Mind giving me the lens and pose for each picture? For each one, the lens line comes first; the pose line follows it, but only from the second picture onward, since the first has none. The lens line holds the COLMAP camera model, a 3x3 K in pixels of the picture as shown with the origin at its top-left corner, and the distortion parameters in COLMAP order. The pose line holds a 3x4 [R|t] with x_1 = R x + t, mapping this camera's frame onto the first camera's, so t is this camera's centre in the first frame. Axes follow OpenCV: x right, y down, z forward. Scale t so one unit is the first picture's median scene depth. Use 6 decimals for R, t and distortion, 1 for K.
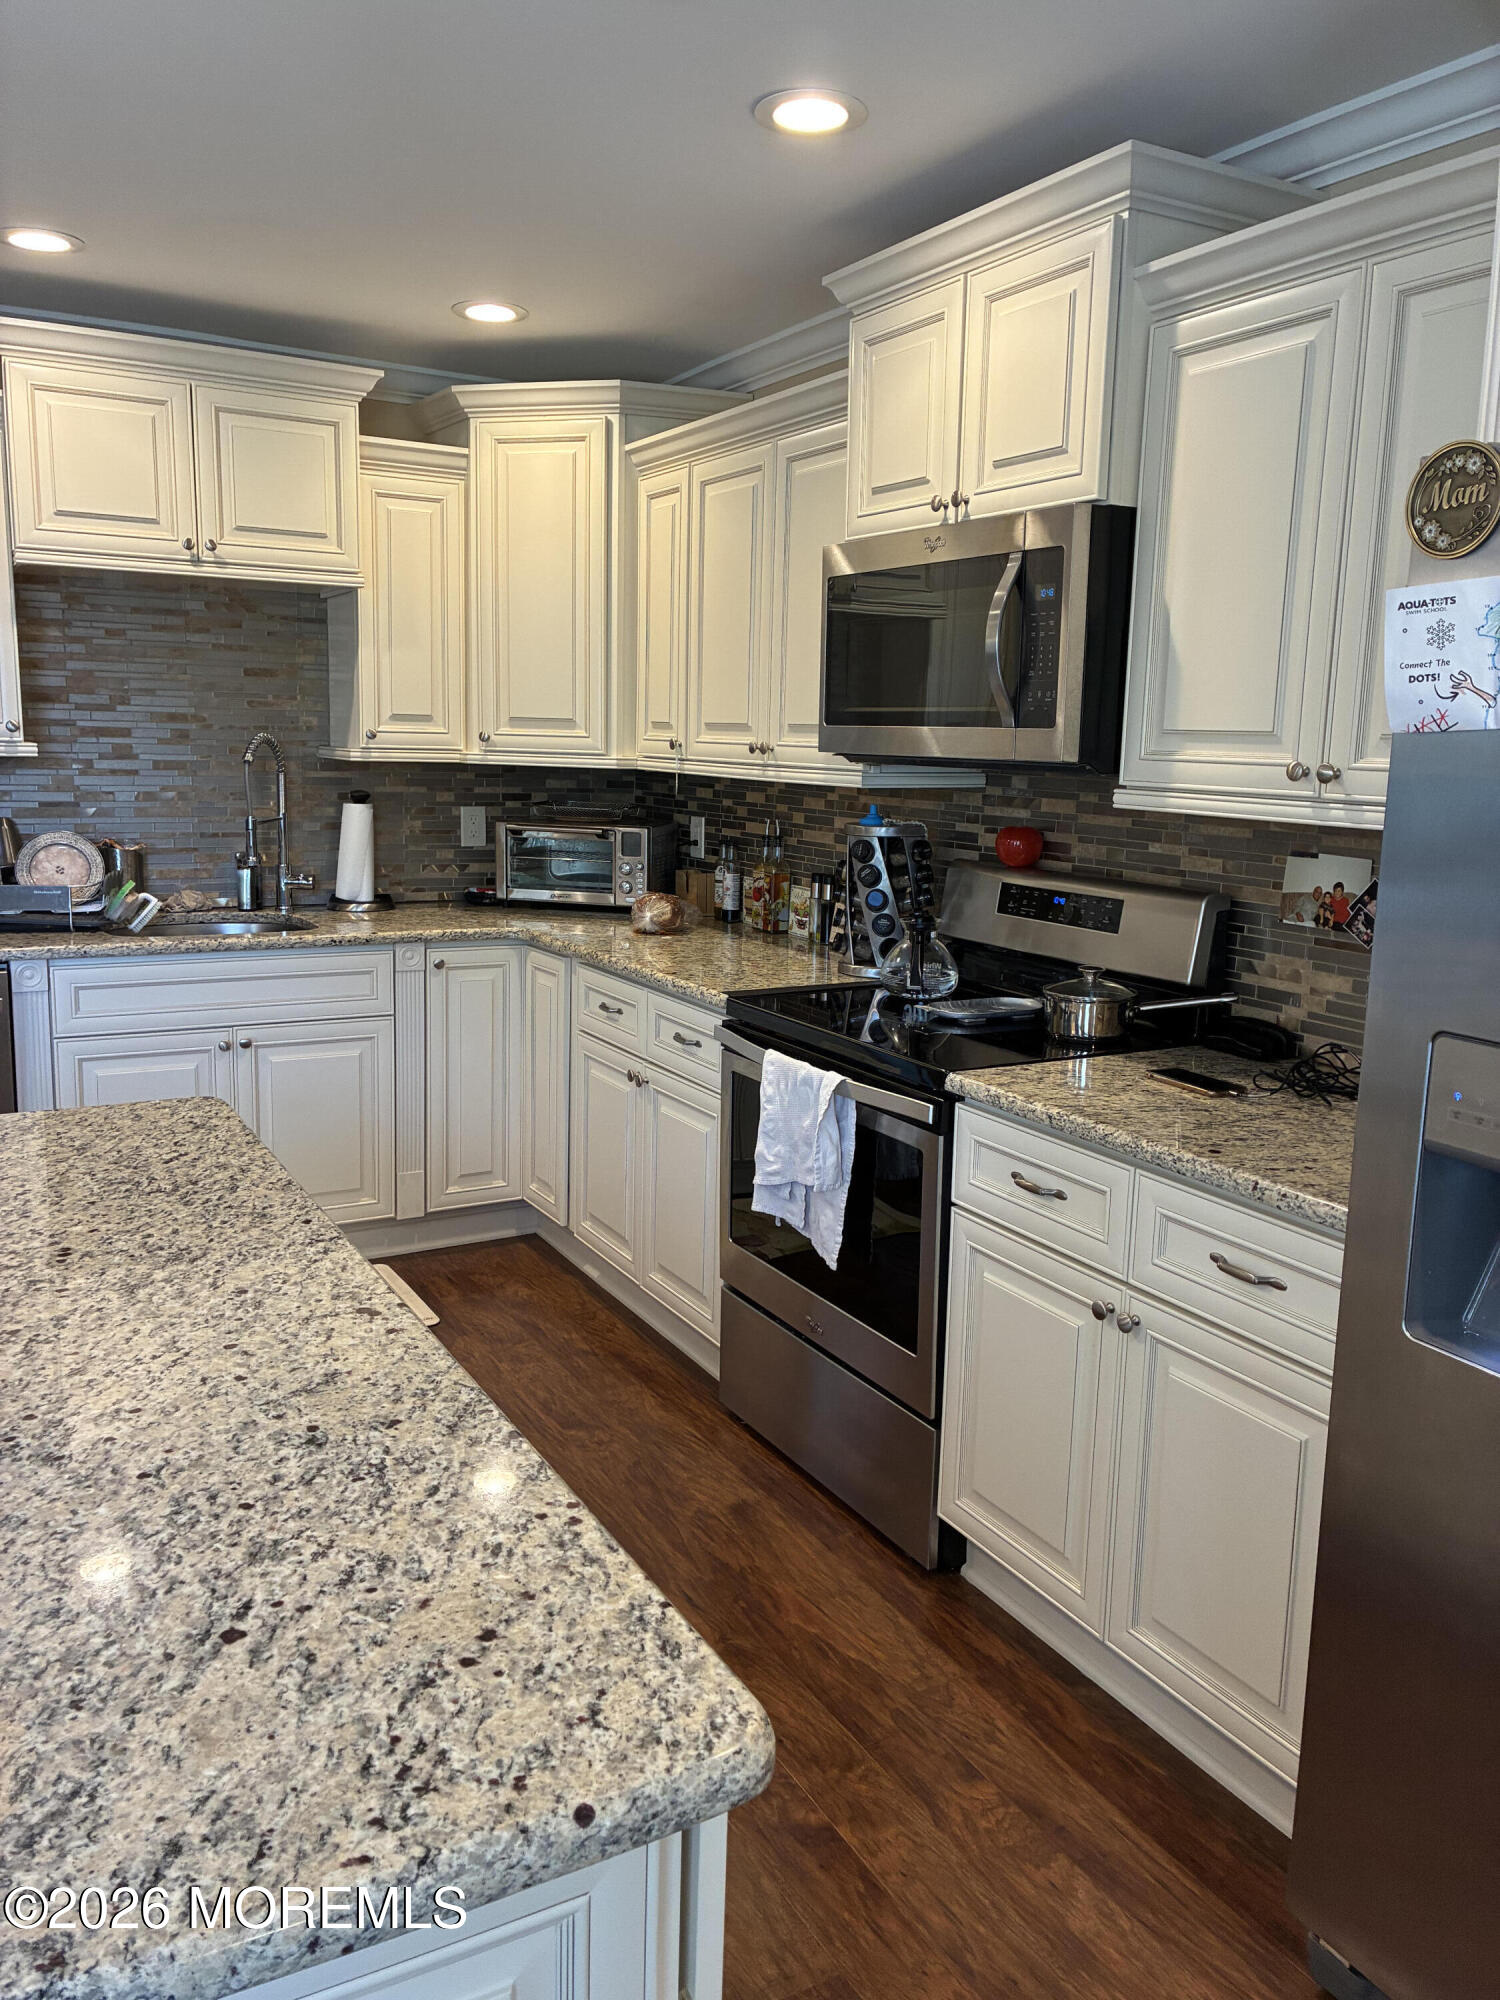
lens RADIAL K [[1517.5, 0, 741.5], [0, 1517.5, 985.8], [0, 0, 1]] dist [0.035905, -0.027565]
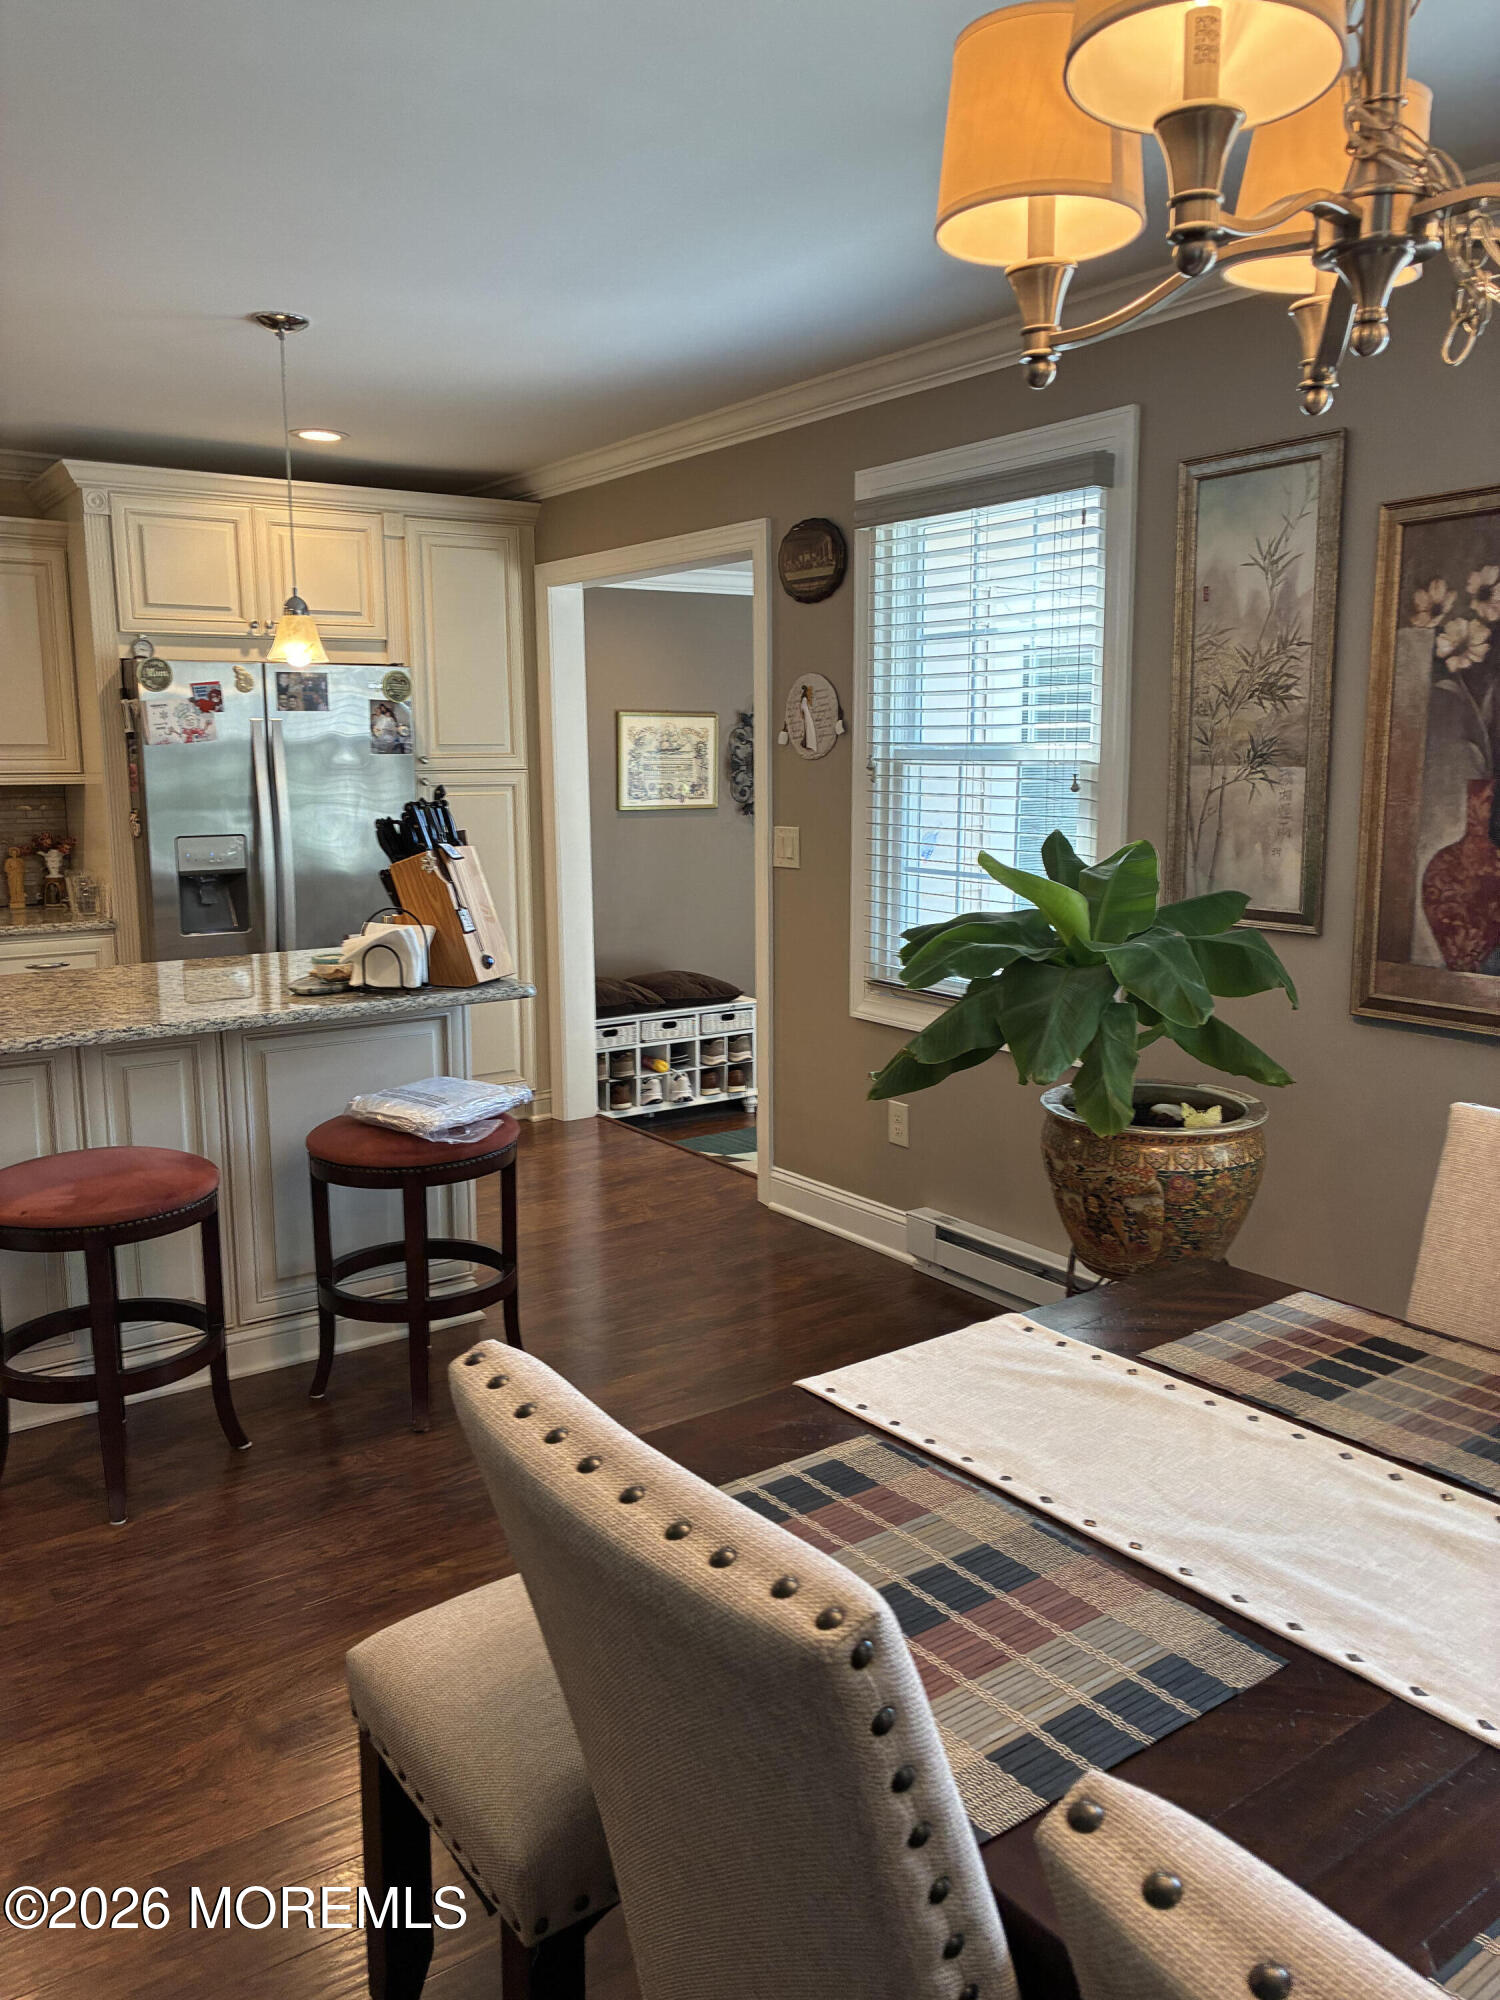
lens RADIAL K [[1527.2, 0, 736.0], [0, 1527.2, 993.1], [0, 0, 1]] dist [0.032623, -0.005650]
pose [[-0.103577, -0.182981, 0.977645, -1.081034], [0.167558, 0.965673, 0.198492, -0.036476], [-0.980406, 0.184372, -0.069361, 0.046902]]
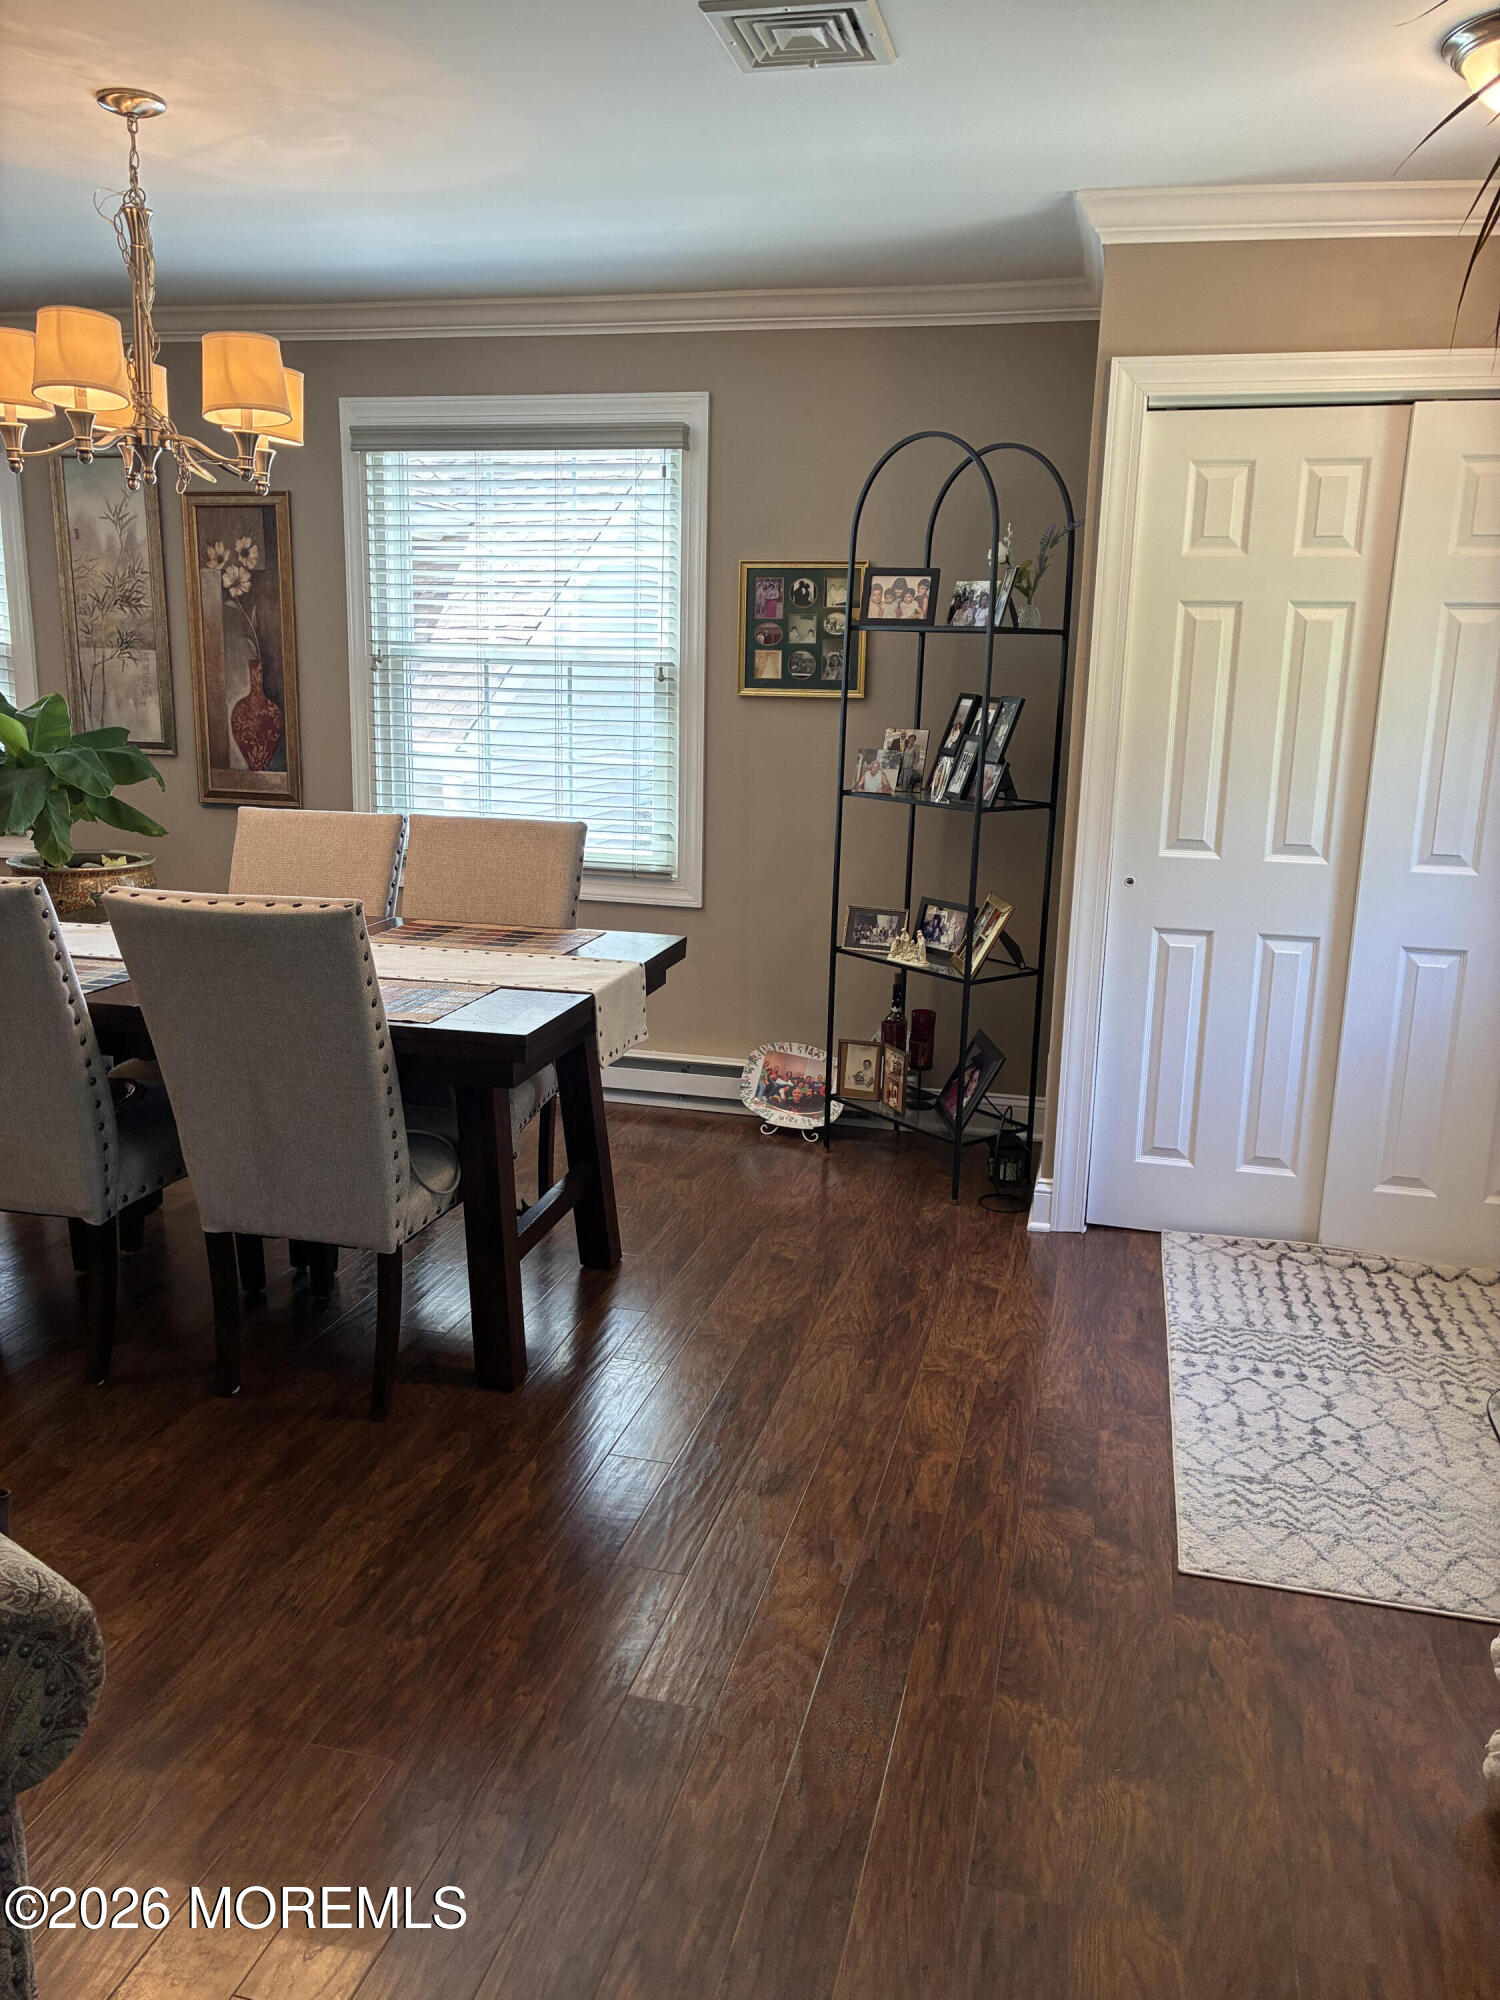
lens RADIAL K [[1518.8, 0, 754.3], [0, 1518.8, 997.2], [0, 0, 1]] dist [0.023003, -0.010228]
pose [[-0.725525, -0.190630, 0.661266, -1.555701], [0.069149, 0.935814, 0.345645, -0.075393], [-0.684713, 0.296501, -0.665775, 0.264336]]
